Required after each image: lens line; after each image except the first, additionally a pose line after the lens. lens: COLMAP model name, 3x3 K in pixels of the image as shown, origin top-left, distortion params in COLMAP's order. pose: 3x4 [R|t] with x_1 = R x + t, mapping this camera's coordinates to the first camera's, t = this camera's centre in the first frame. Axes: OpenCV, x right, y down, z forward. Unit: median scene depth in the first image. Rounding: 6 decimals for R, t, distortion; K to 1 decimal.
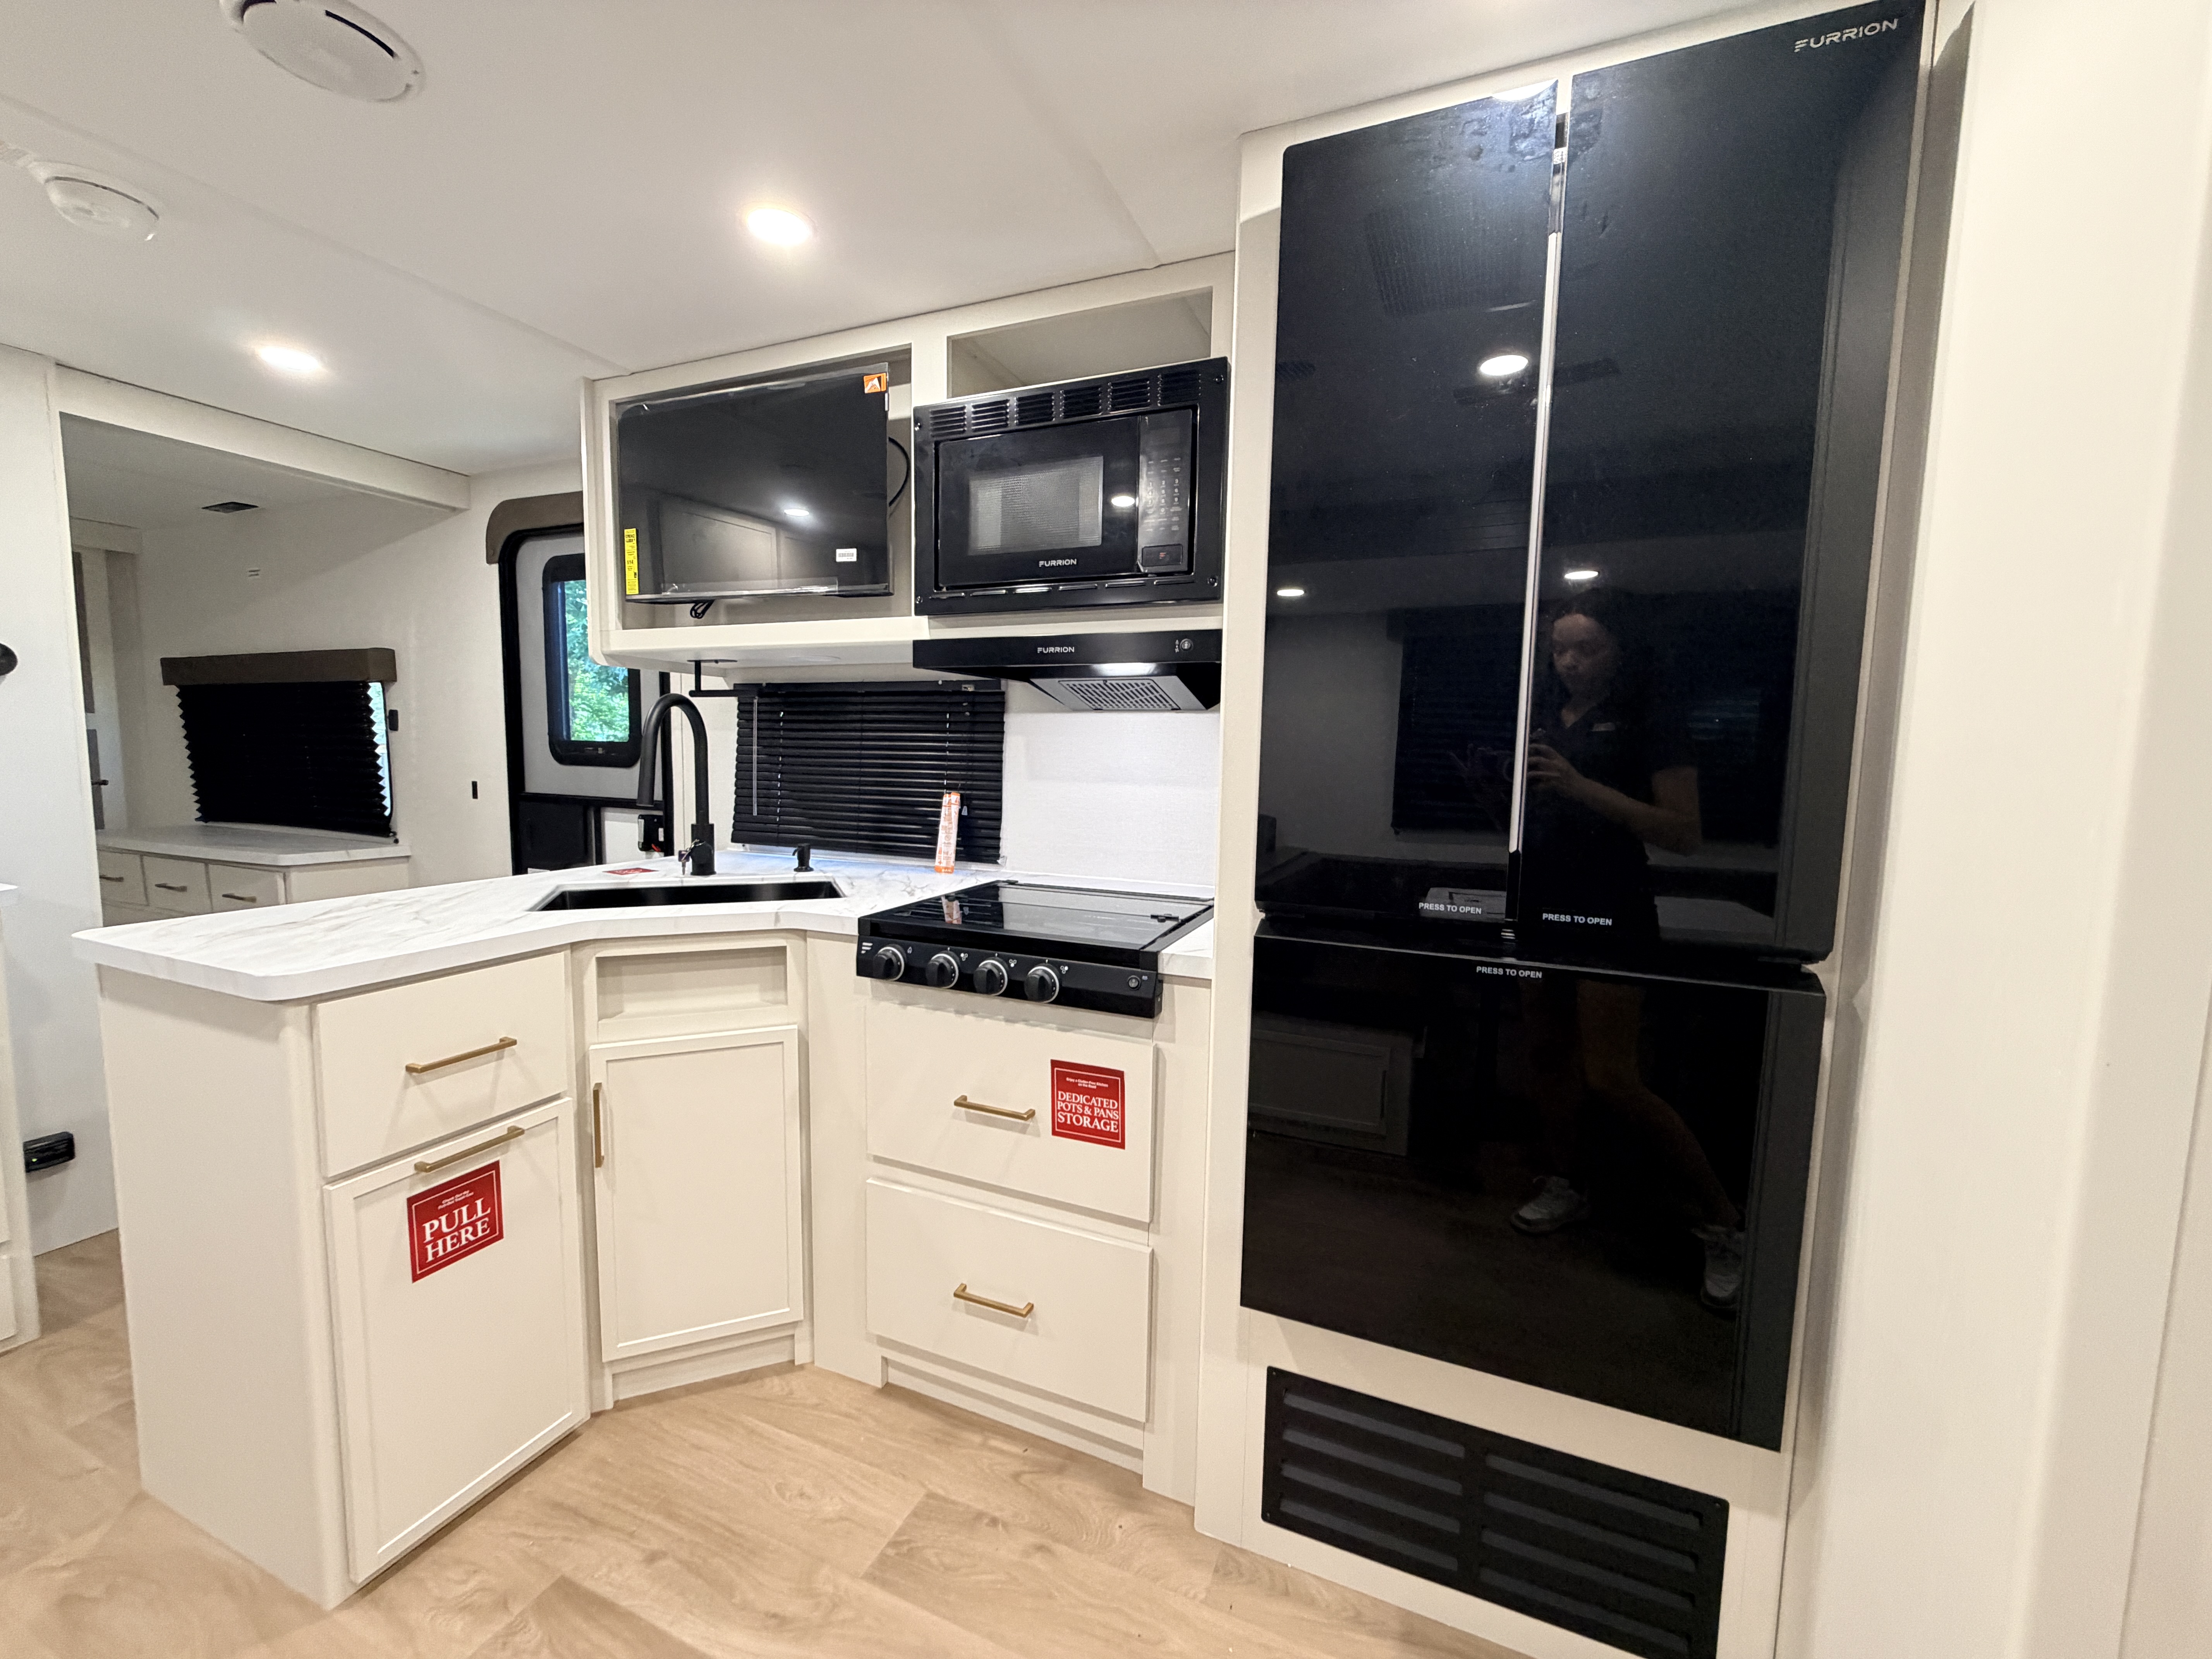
lens RADIAL K [[880.4, 0, 1100.0], [0, 880.4, 828.7], [0, 0, 1]] dist [0.000146, 0.000208]
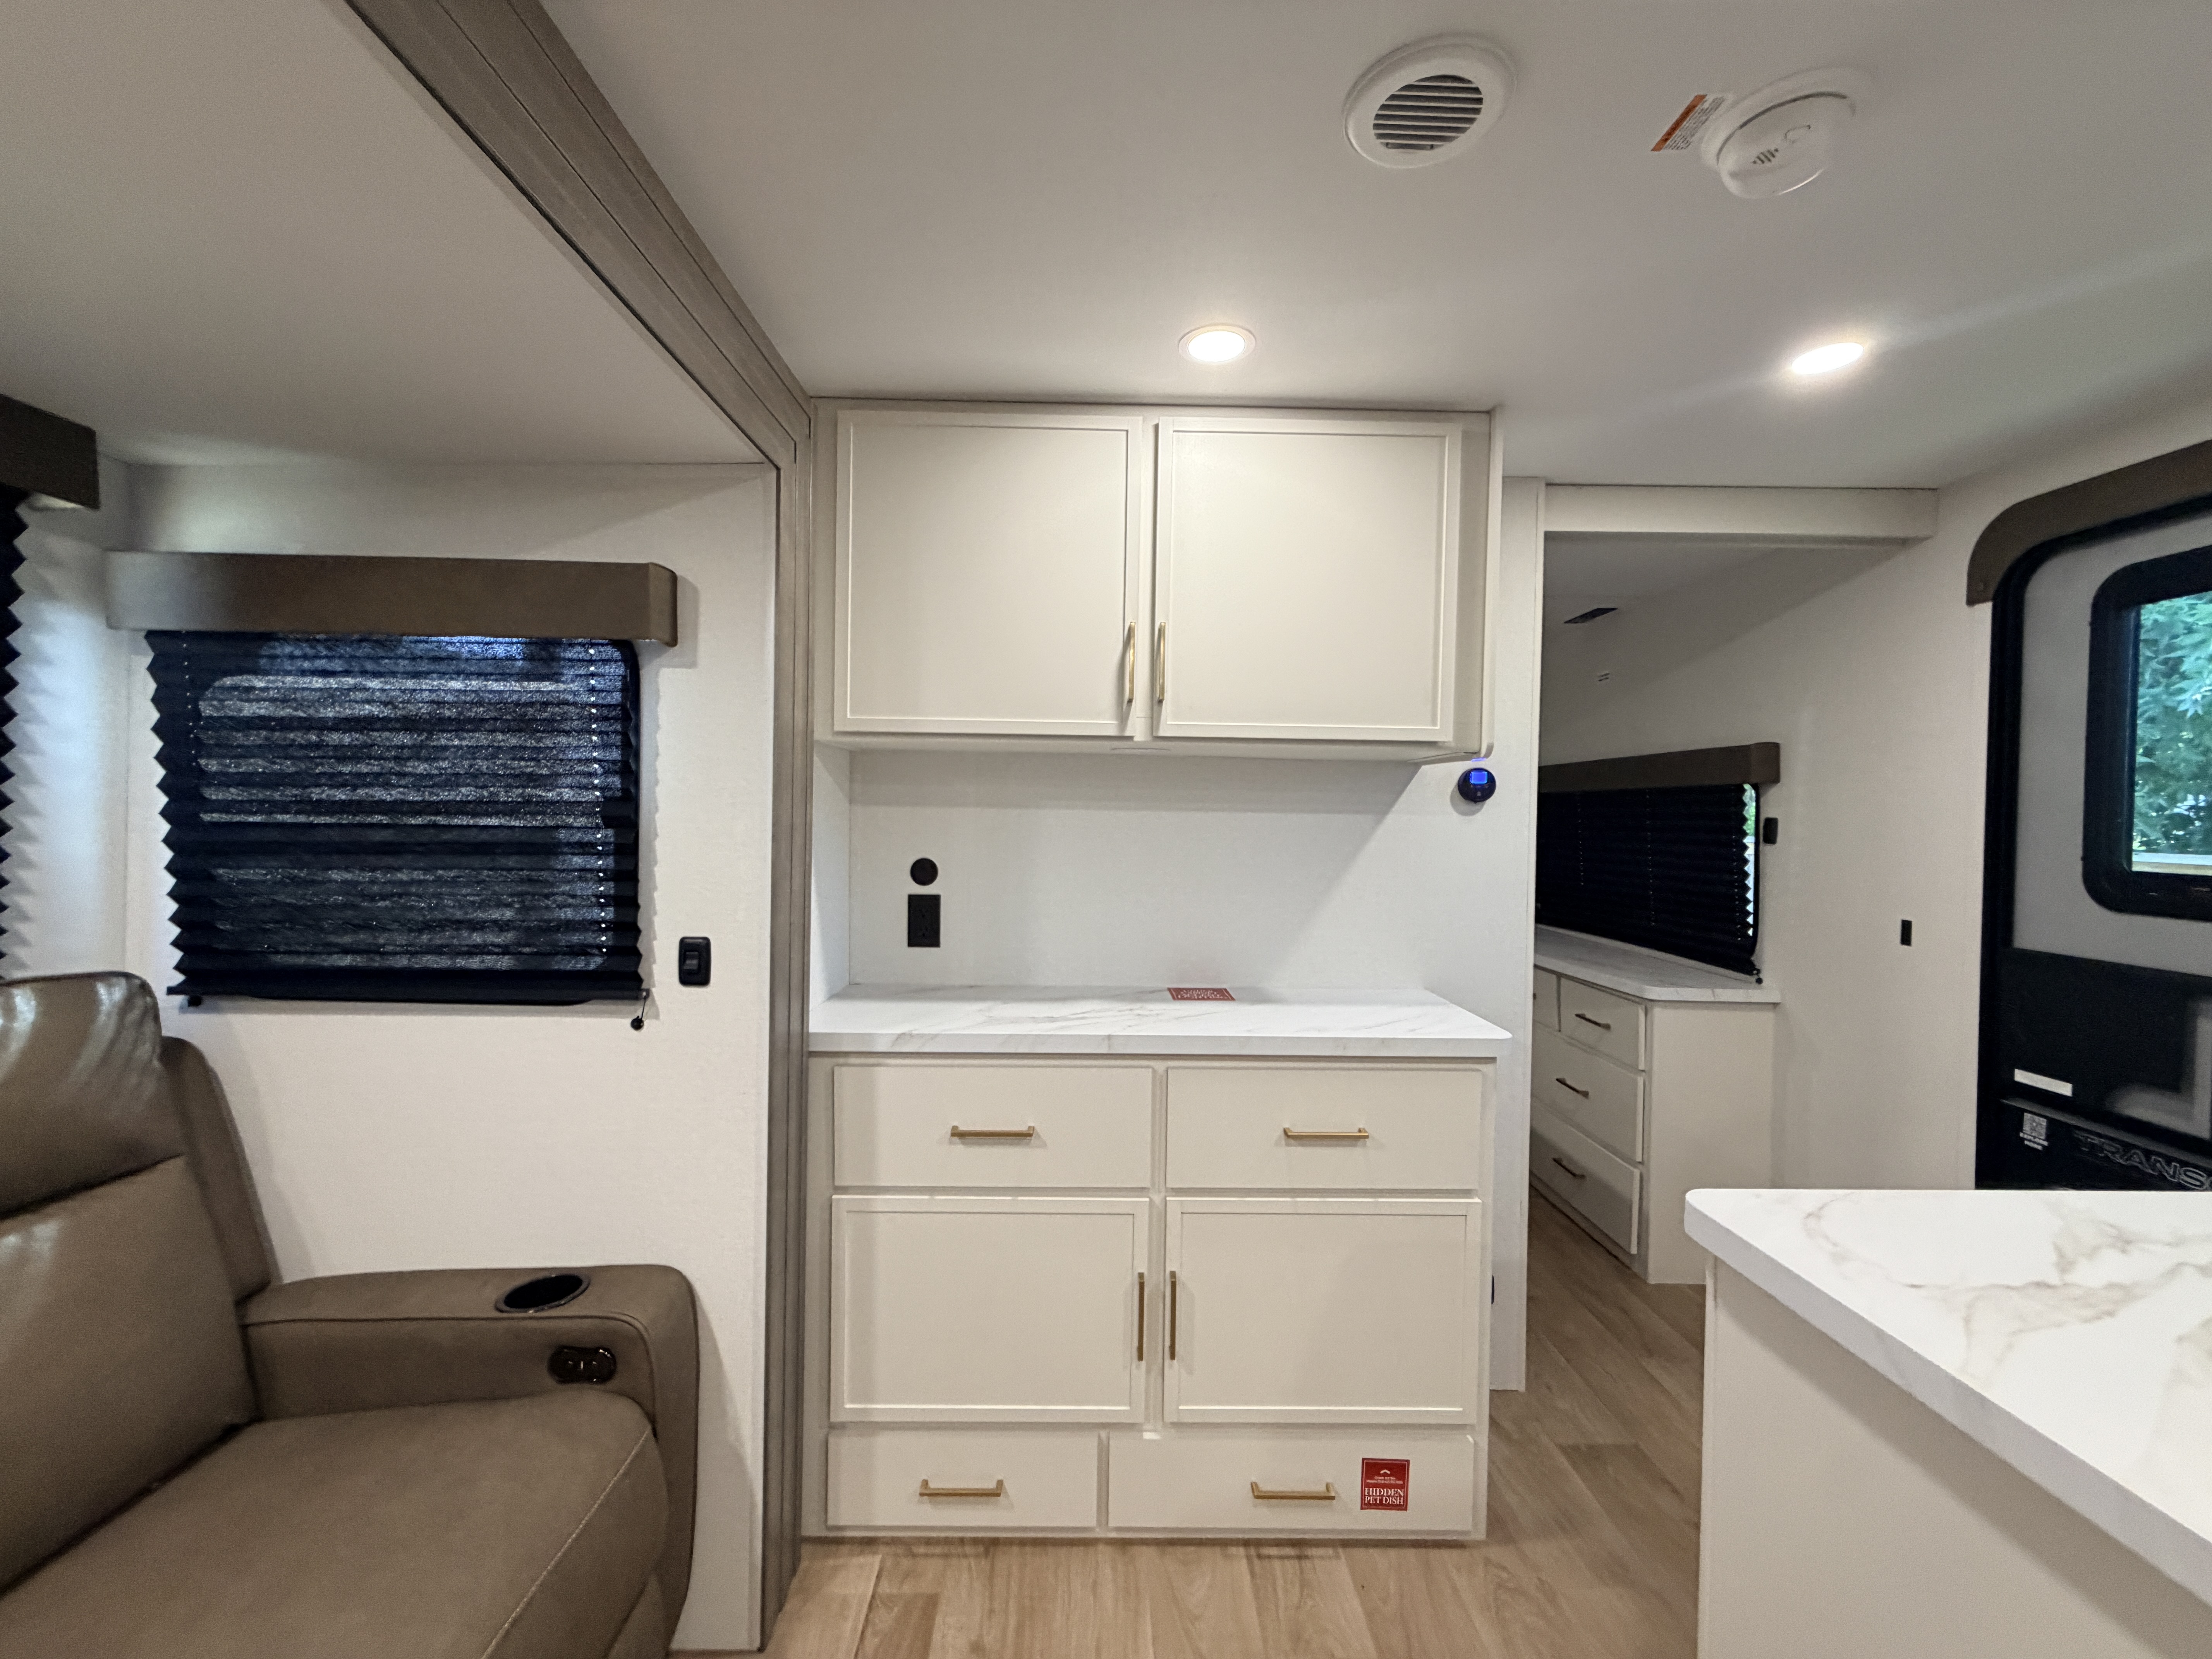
lens RADIAL K [[888.4, 0, 1100.6], [0, 888.4, 826.2], [0, 0, 1]] dist [-0.000226, 0.000100]
pose [[0.401719, 0.000782, -0.915763, -0.573562], [-0.090143, 0.995177, -0.038693, -0.077259], [0.911316, 0.098093, 0.399852, 0.228486]]
